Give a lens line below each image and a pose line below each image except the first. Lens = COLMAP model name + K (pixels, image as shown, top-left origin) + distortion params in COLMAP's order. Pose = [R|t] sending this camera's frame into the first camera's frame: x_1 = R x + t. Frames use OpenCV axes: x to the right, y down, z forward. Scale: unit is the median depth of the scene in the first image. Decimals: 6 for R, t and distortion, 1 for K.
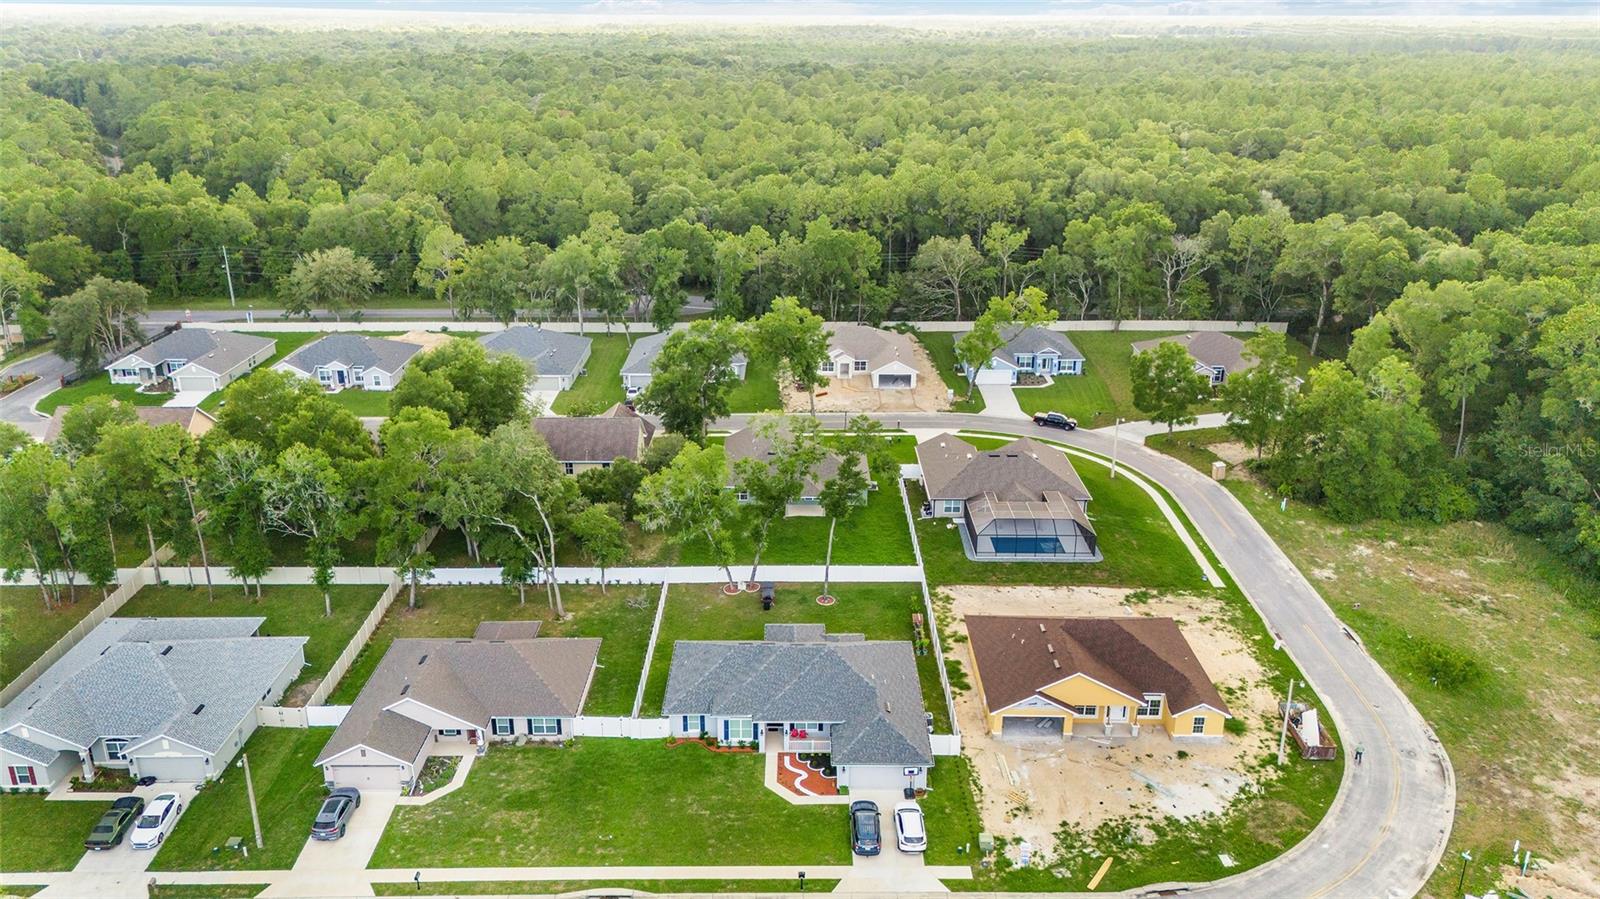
lens RADIAL K [[1137.9, 0, 807.0], [0, 1137.9, 448.2], [0, 0, 1]] dist [0.071936, -0.063735]
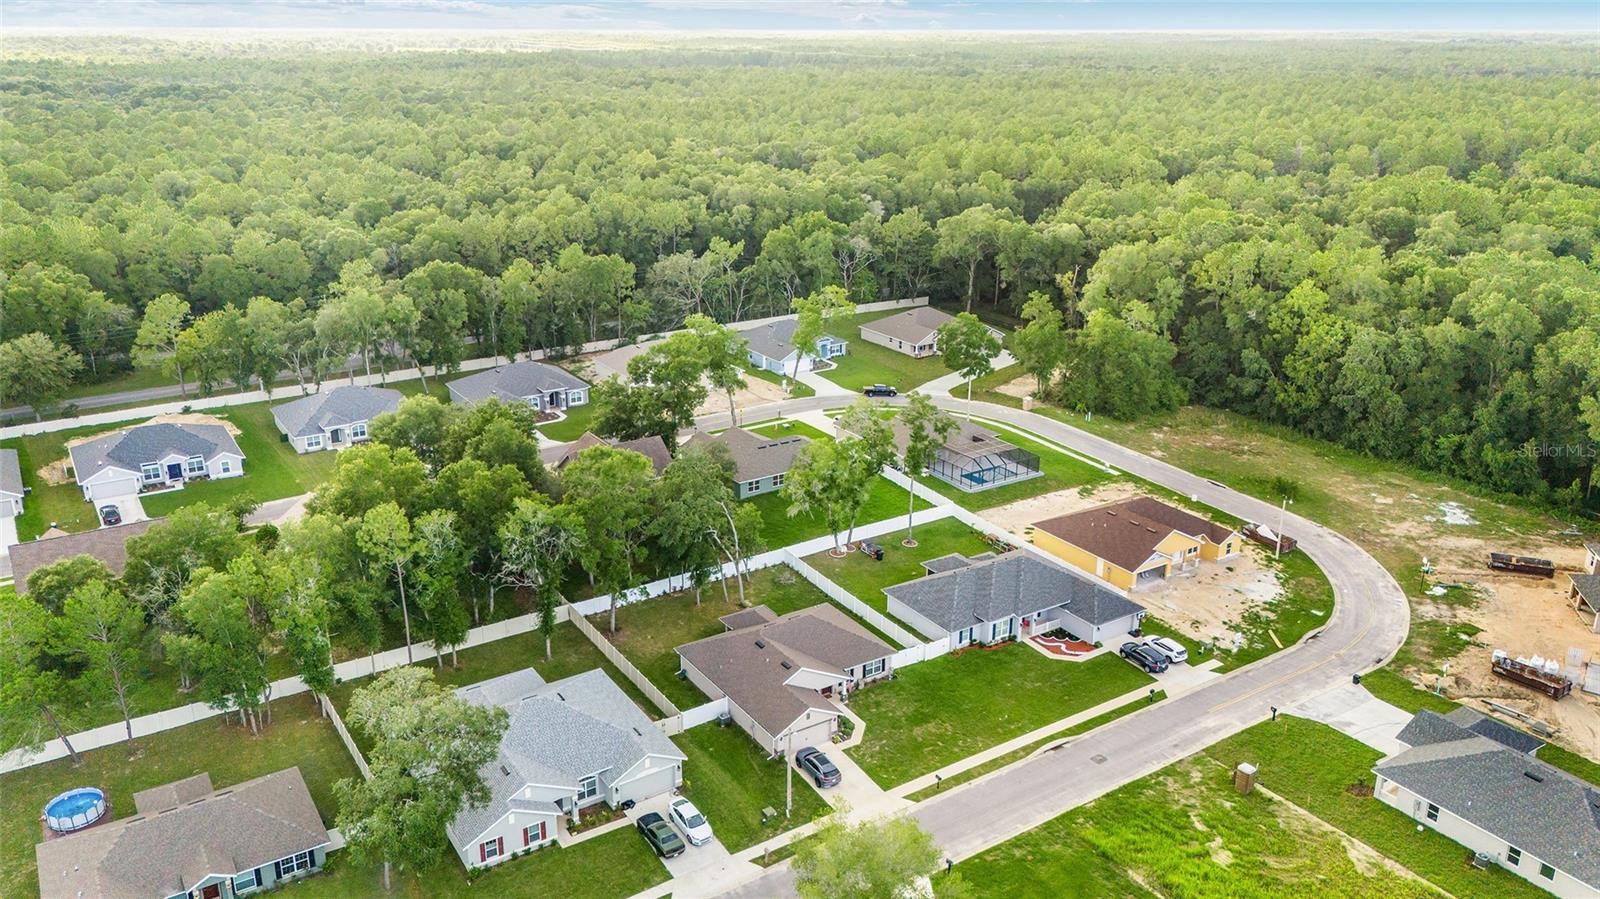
lens RADIAL K [[1137.9, 0, 807.0], [0, 1137.9, 448.2], [0, 0, 1]] dist [0.071936, -0.063735]
pose [[0.848994, -0.180155, 0.496743, -0.634195], [0.186374, 0.981762, 0.037522, -0.032358], [-0.494443, 0.060724, 0.867086, -0.016434]]
